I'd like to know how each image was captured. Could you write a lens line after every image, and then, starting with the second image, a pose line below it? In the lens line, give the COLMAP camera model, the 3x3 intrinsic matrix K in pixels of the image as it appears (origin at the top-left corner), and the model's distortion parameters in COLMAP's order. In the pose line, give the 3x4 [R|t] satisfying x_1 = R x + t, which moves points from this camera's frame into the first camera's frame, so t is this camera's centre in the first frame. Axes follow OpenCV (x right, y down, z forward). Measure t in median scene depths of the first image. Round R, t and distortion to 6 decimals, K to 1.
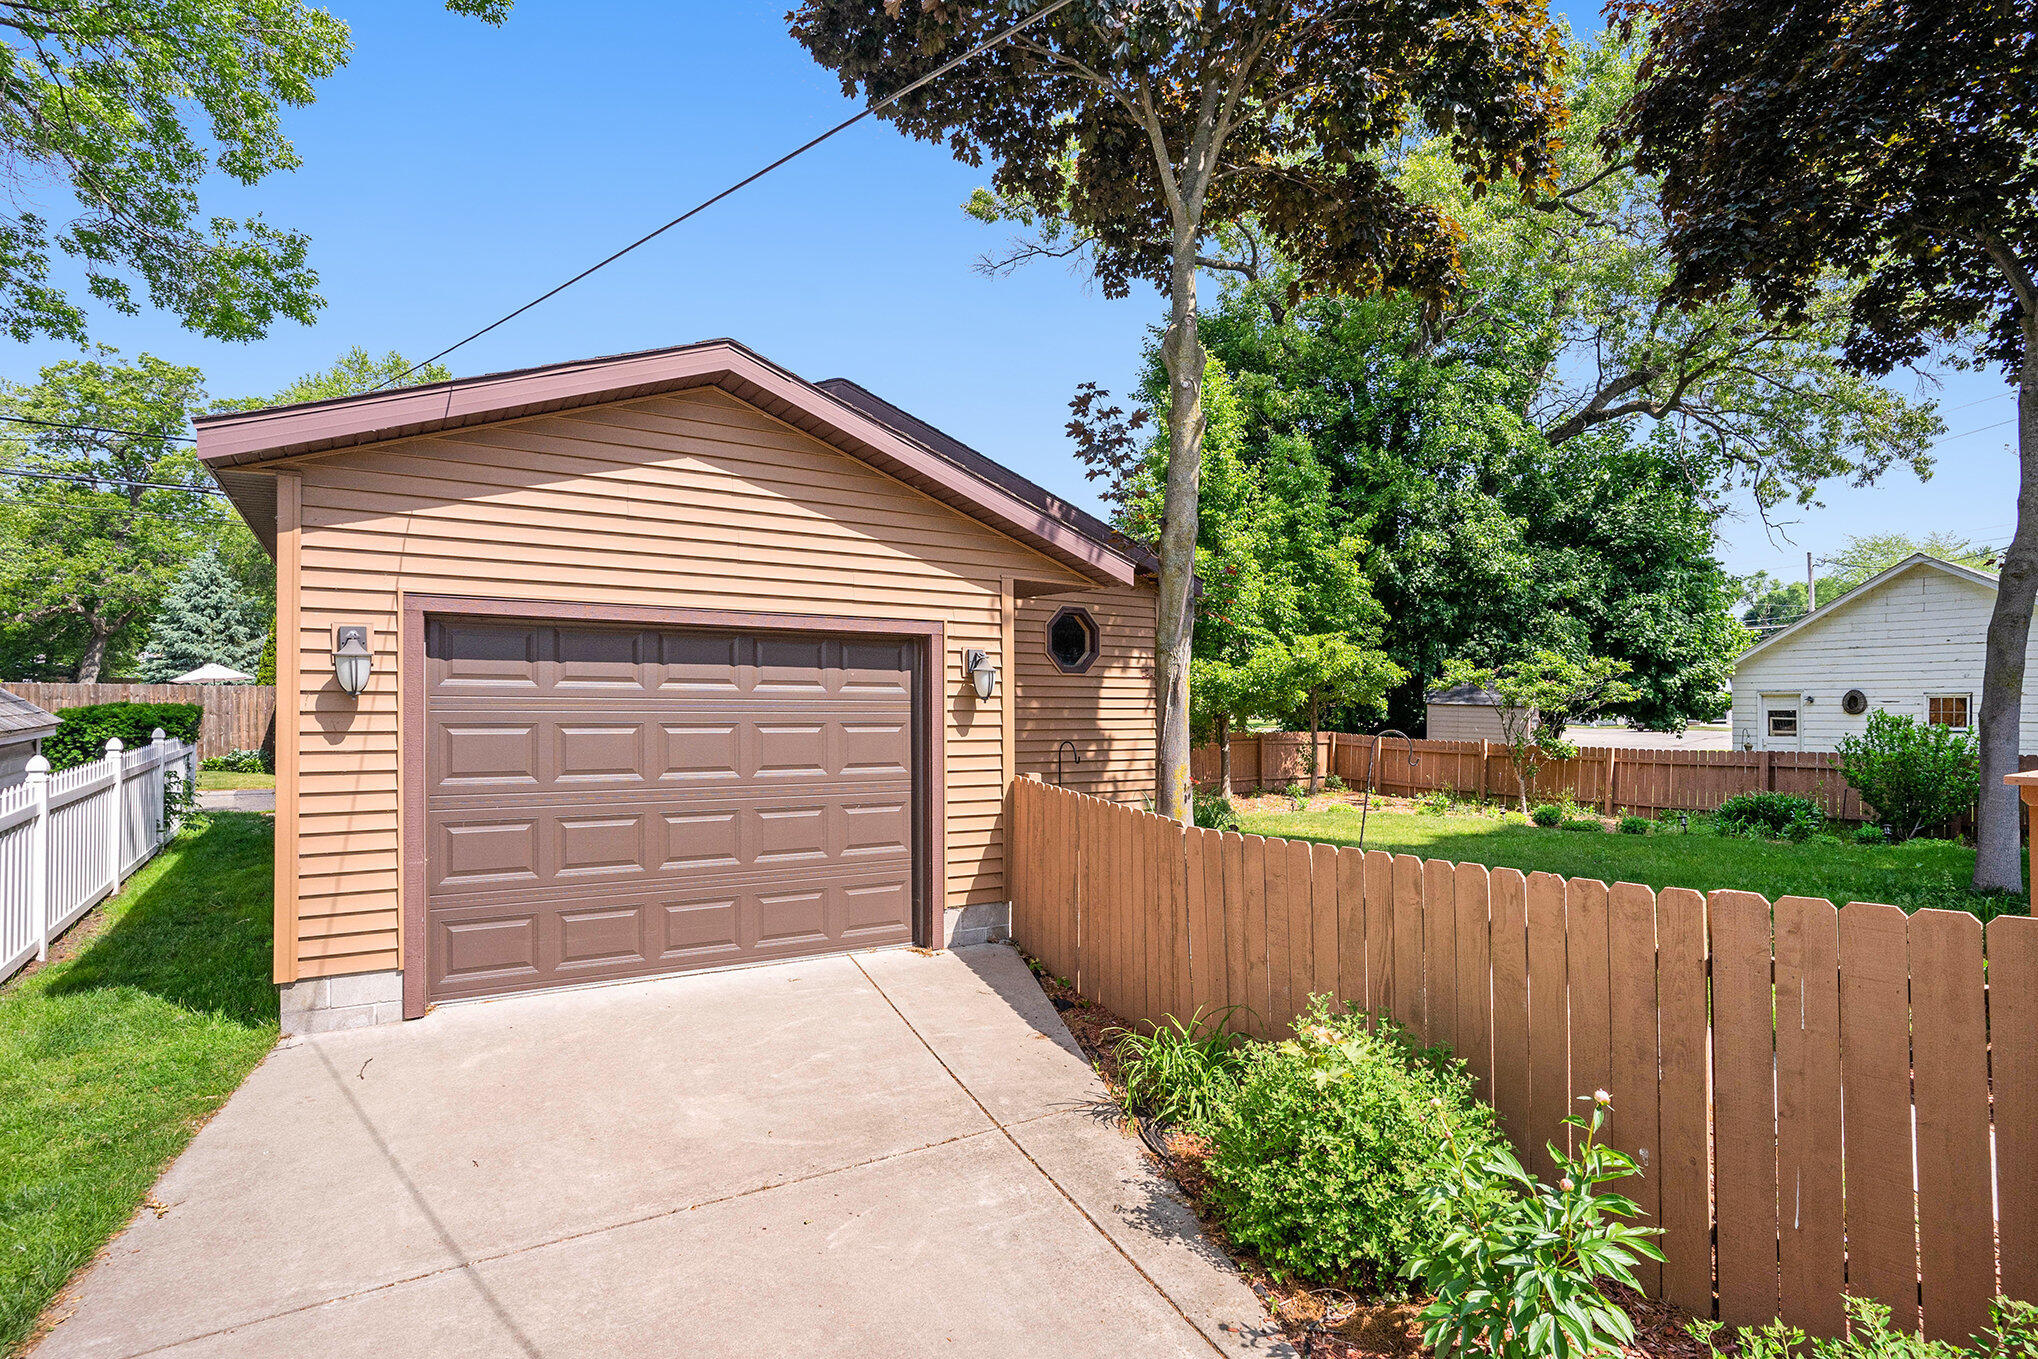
lens RADIAL K [[1036.6, 0, 1020.3], [0, 1036.6, 664.5], [0, 0, 1]] dist [-0.069844, 0.023597]
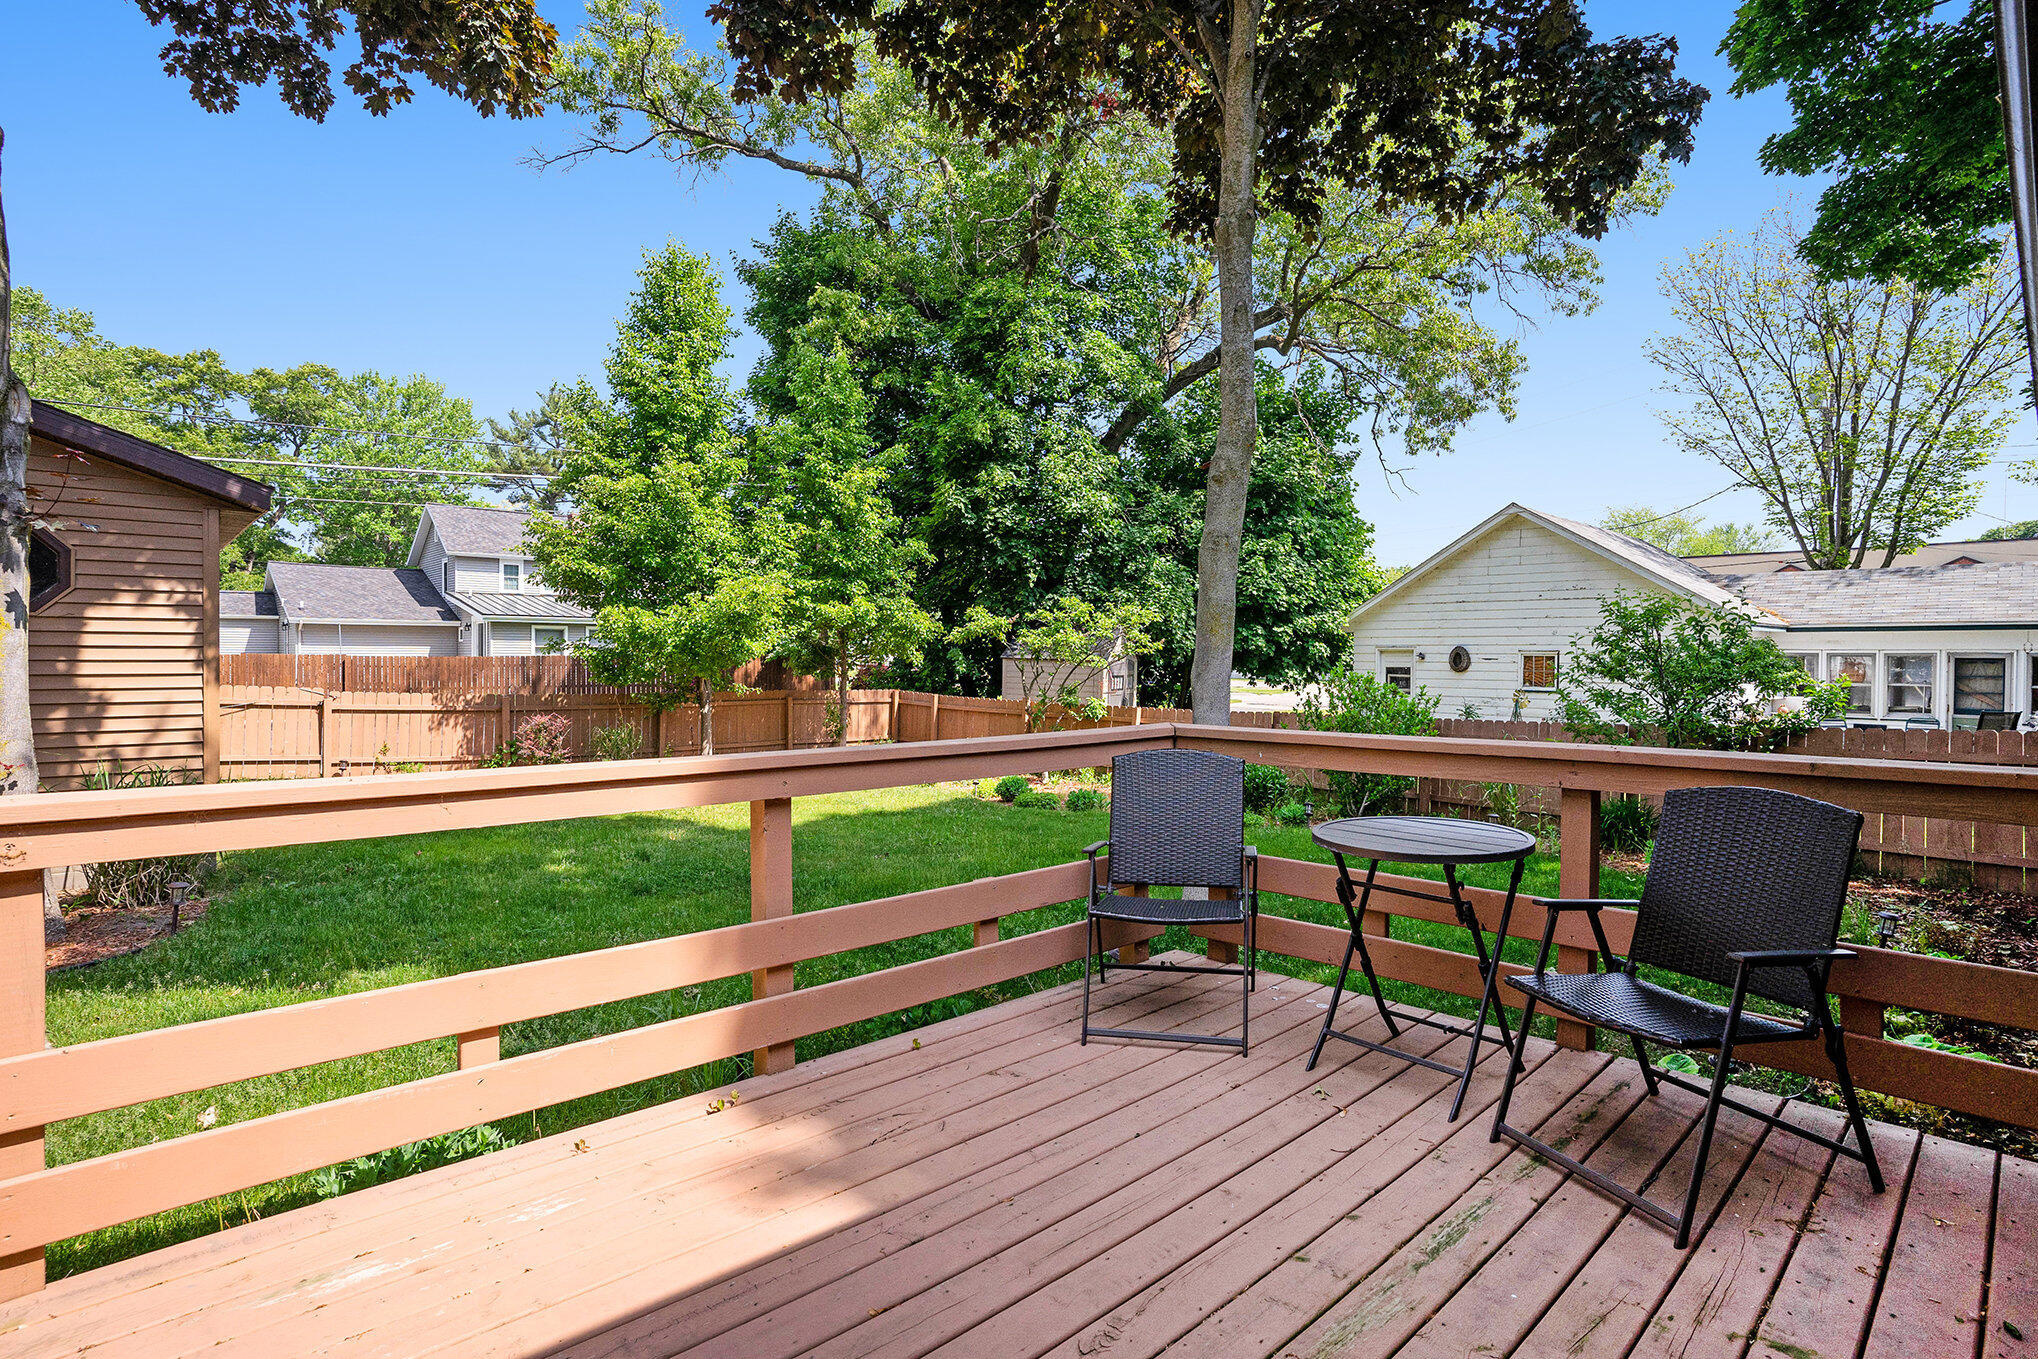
lens RADIAL K [[1036.6, 0, 1020.3], [0, 1036.6, 664.5], [0, 0, 1]] dist [-0.069844, 0.023597]
pose [[0.989615, 0.003075, 0.143713, 0.306757], [-0.009626, 0.998944, 0.044915, 0.003443], [-0.143423, -0.045832, 0.988600, 0.102435]]
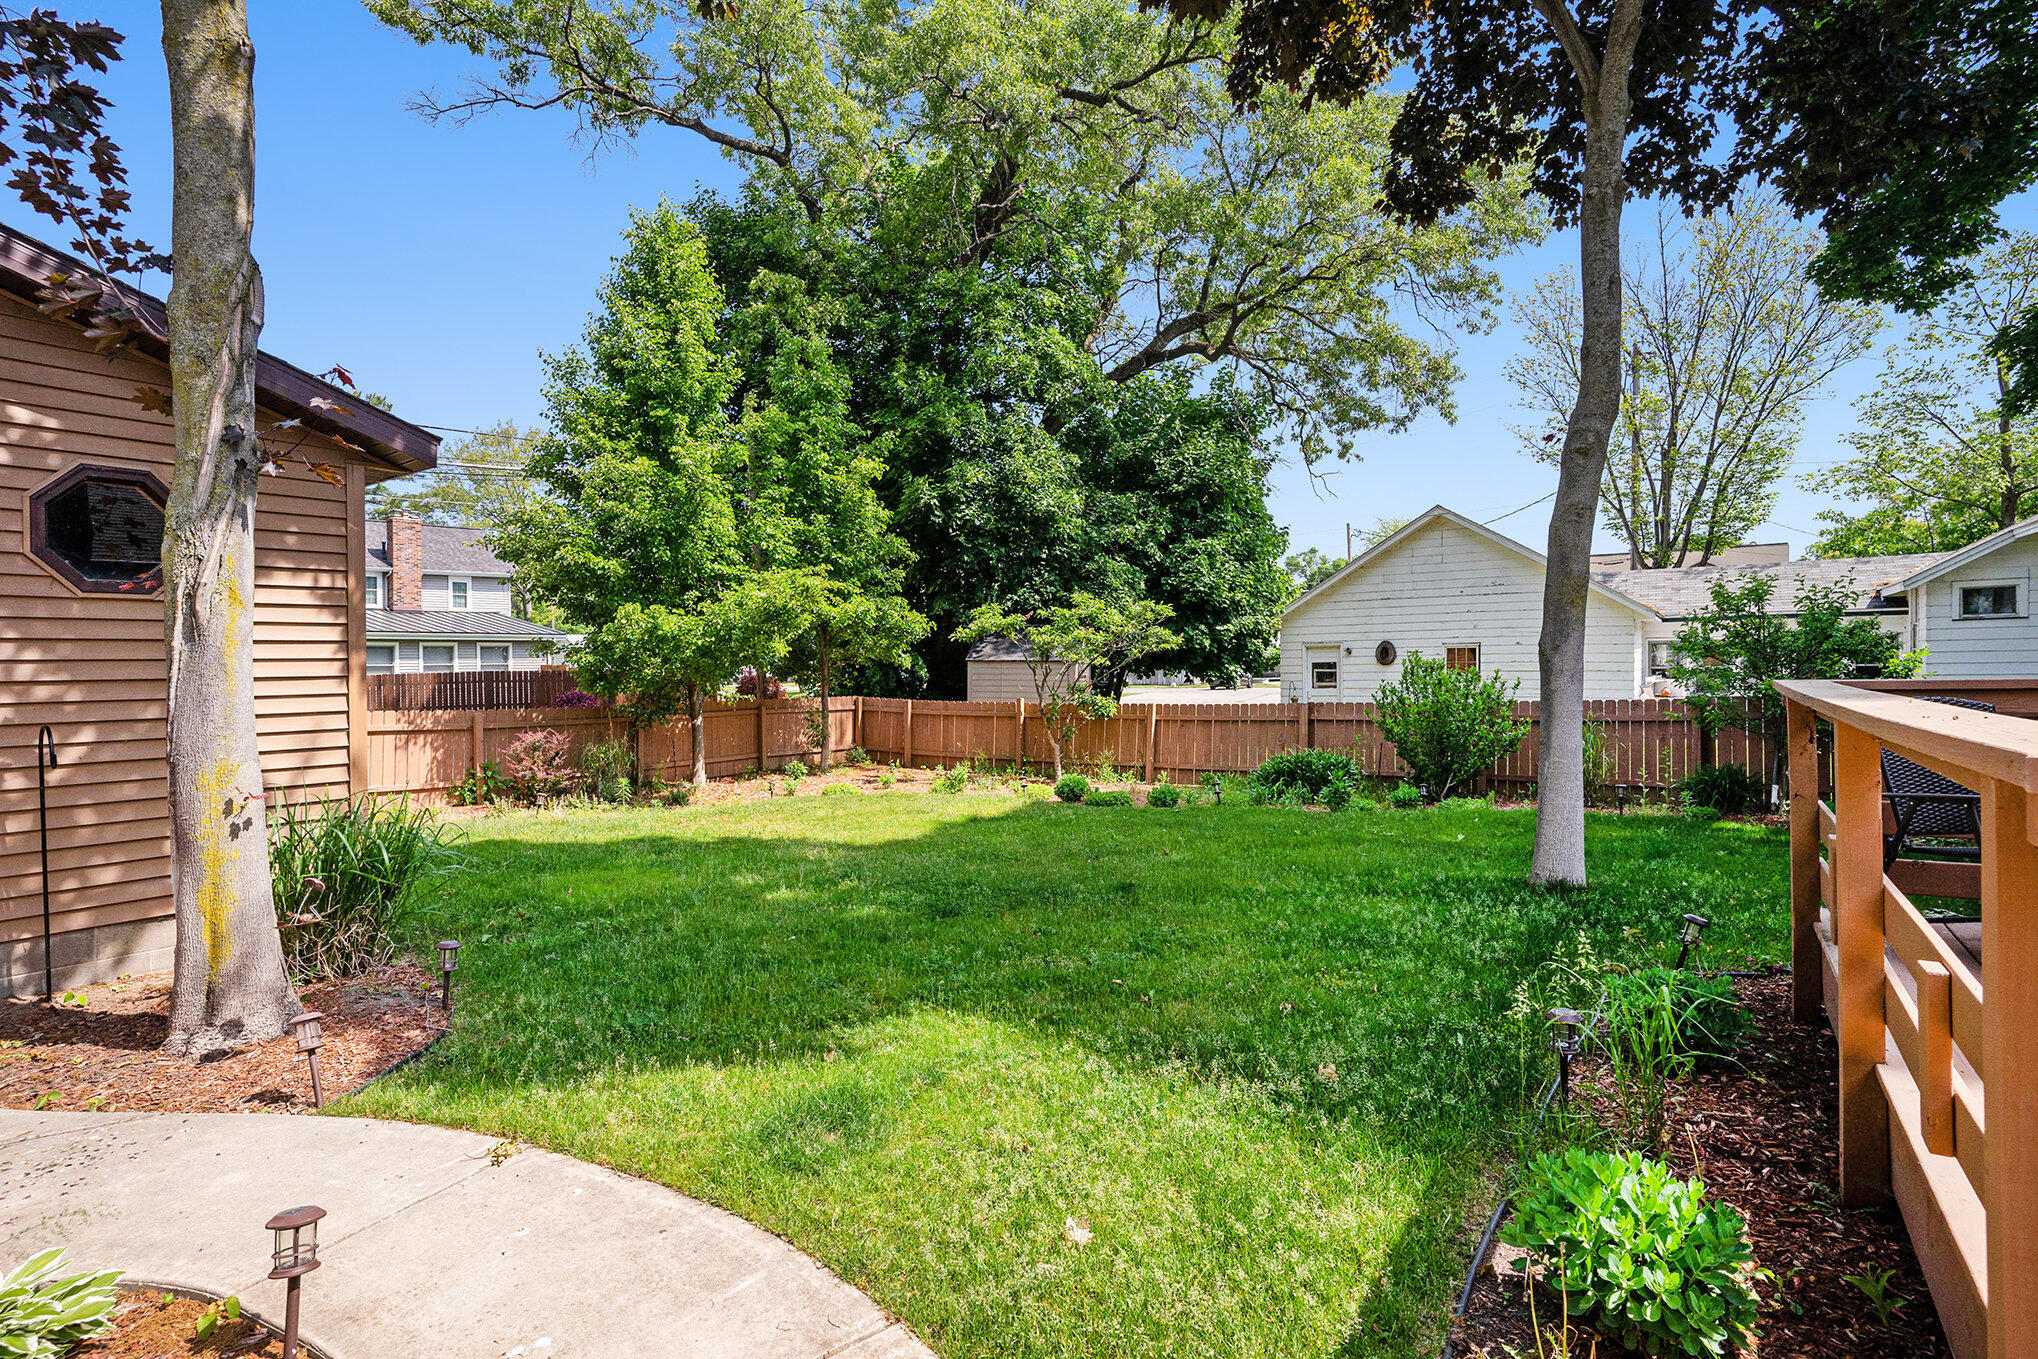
lens RADIAL K [[1029.7, 0, 1022.0], [0, 1029.7, 665.7], [0, 0, 1]] dist [-0.074442, 0.037128]
pose [[0.936625, -0.018414, 0.349849, 0.141223], [0.007360, 0.999432, 0.032900, 0.015826], [-0.350256, -0.028240, 0.936228, 0.176817]]
